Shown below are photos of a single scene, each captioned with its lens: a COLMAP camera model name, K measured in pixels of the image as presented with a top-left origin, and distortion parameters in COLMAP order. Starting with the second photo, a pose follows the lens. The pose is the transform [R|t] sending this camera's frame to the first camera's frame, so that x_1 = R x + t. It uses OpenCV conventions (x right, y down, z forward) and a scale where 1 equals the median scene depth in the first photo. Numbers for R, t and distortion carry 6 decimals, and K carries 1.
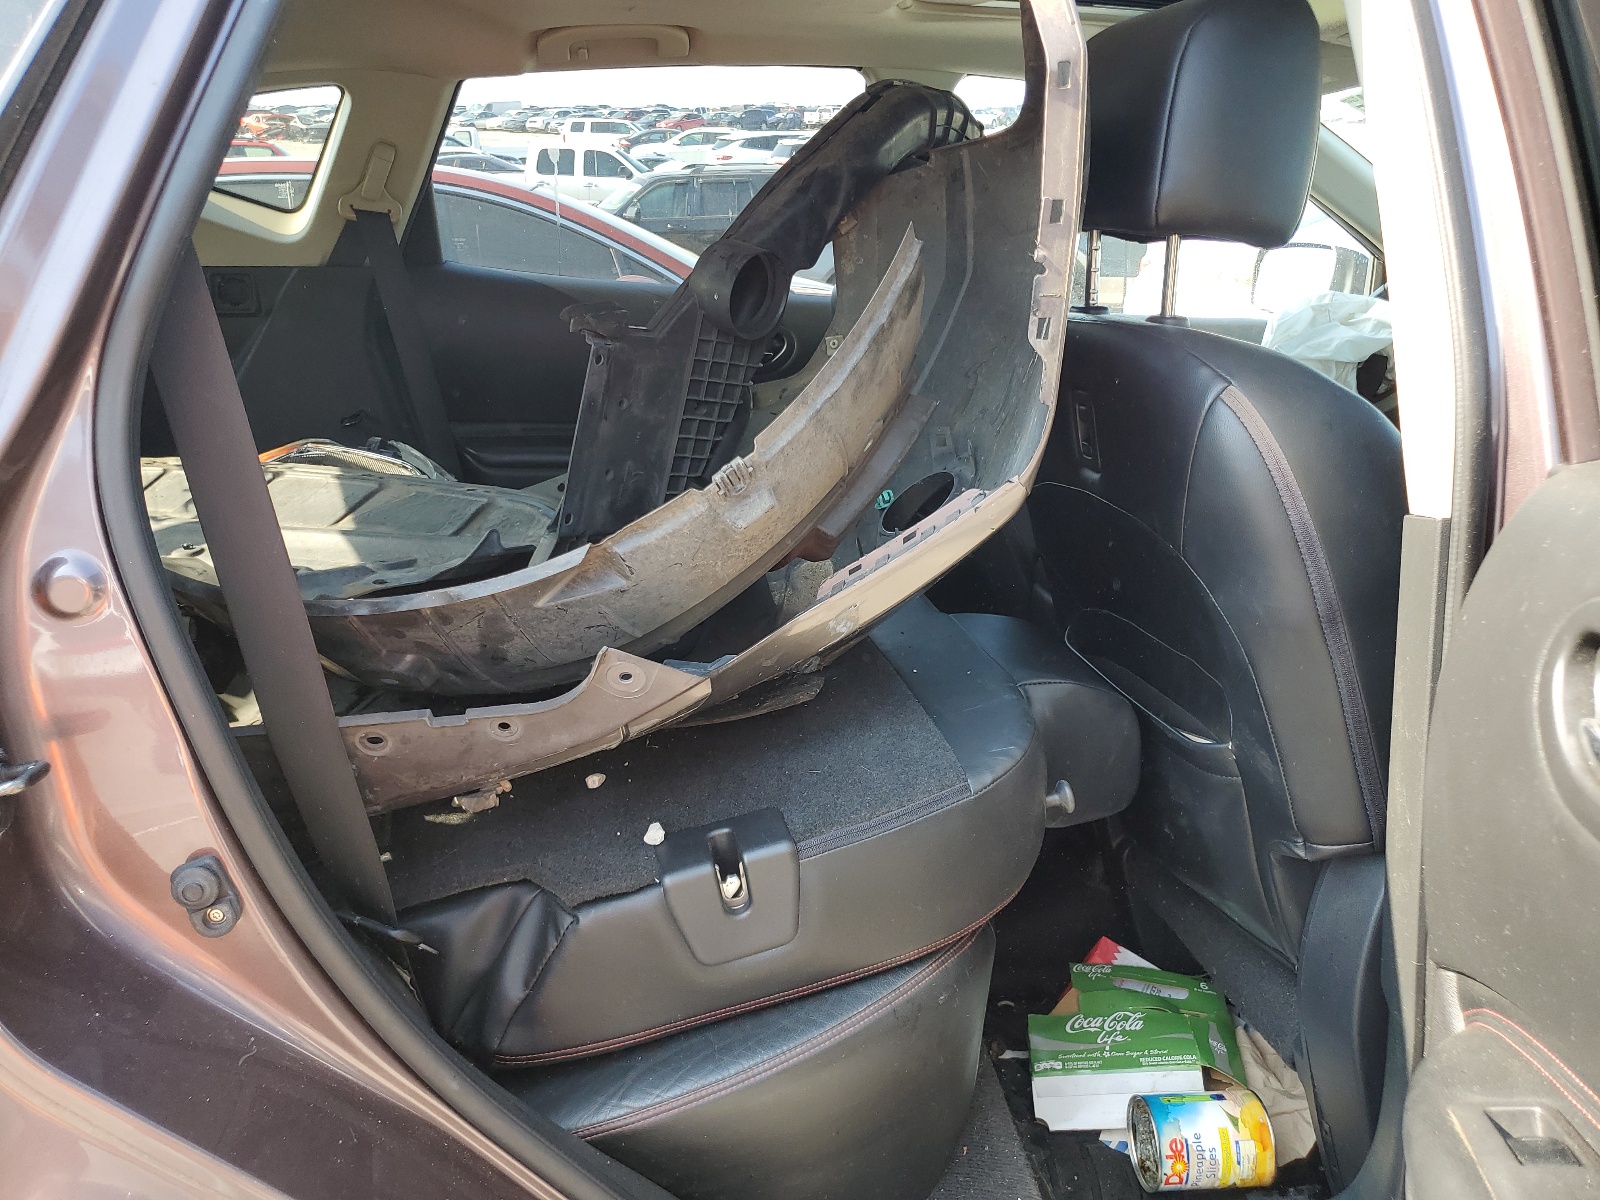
lens RADIAL K [[1235.5, 0, 800.0], [0, 1235.5, 600.0], [0, 0, 1]] dist [0.045130, -0.259167]
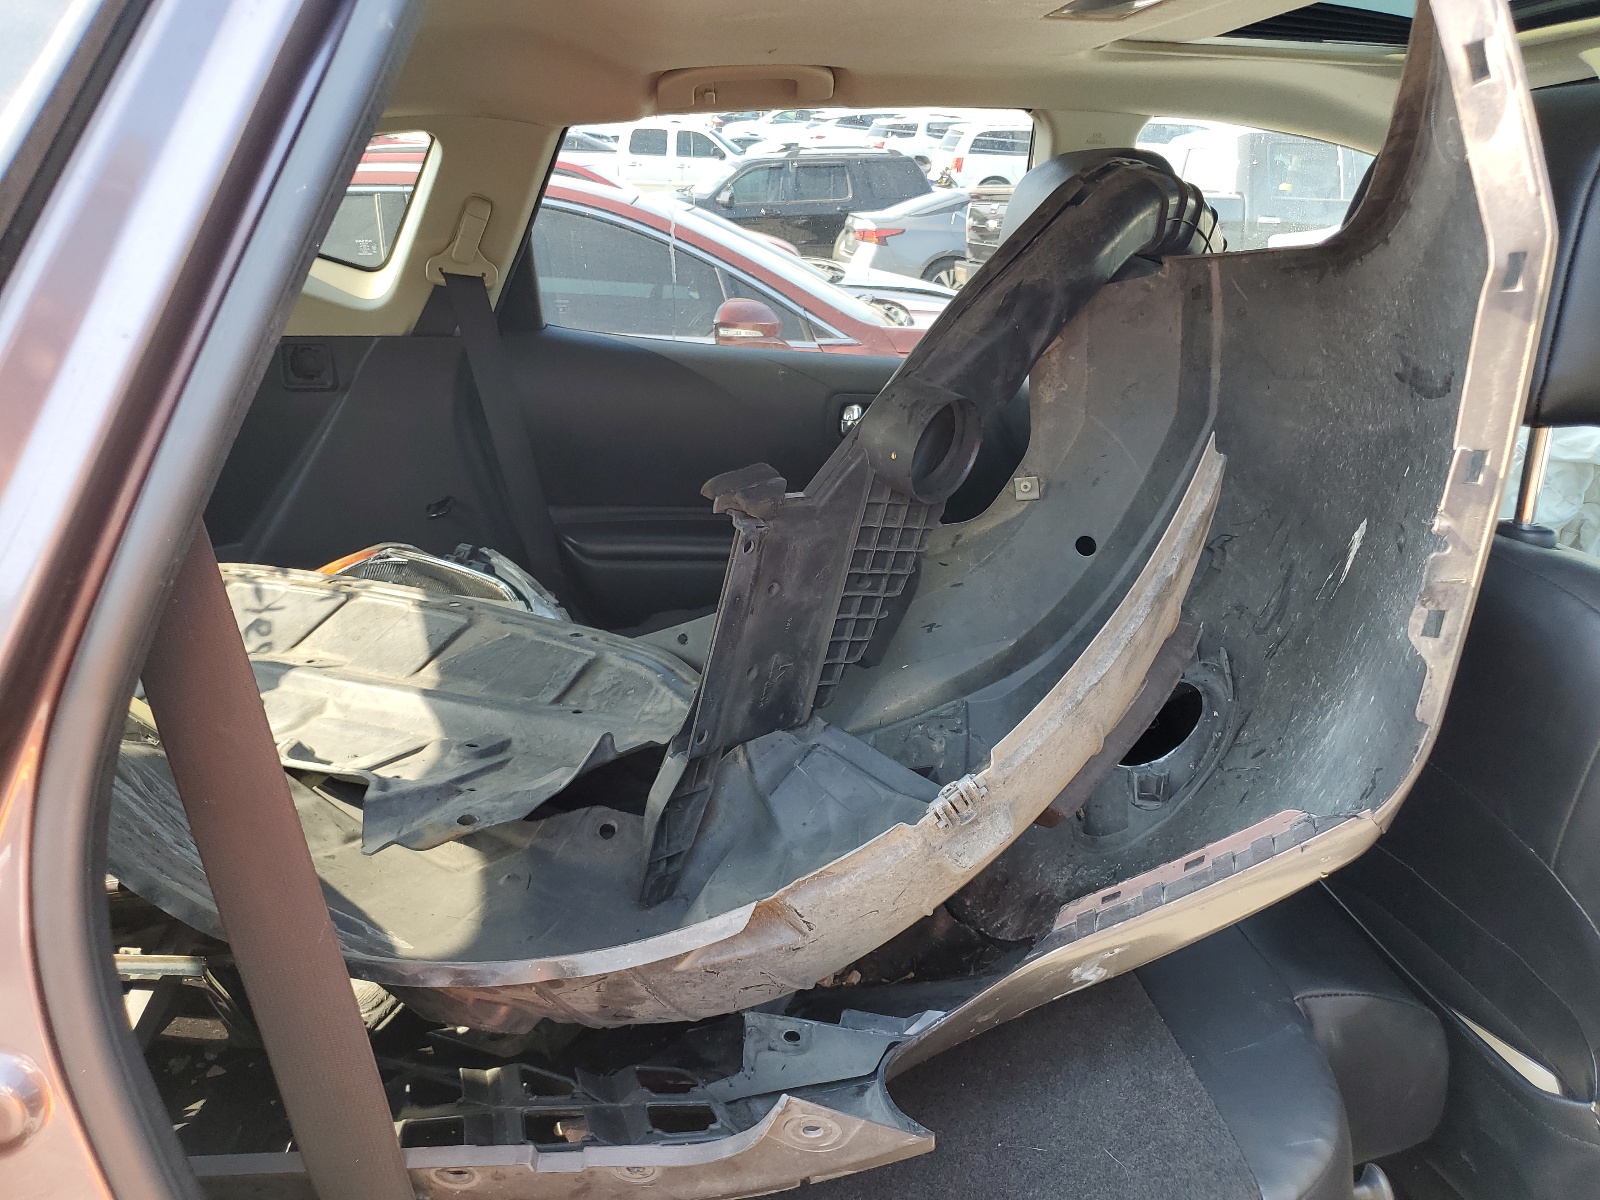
lens RADIAL K [[1261.4, 0, 800.0], [0, 1261.4, 600.0], [0, 0, 1]] dist [0.007274, -0.070431]
pose [[0.997412, 0.020911, -0.068792, -0.065707], [-0.020411, 0.999760, 0.007967, -0.148597], [0.068942, -0.006542, 0.997599, 0.186929]]
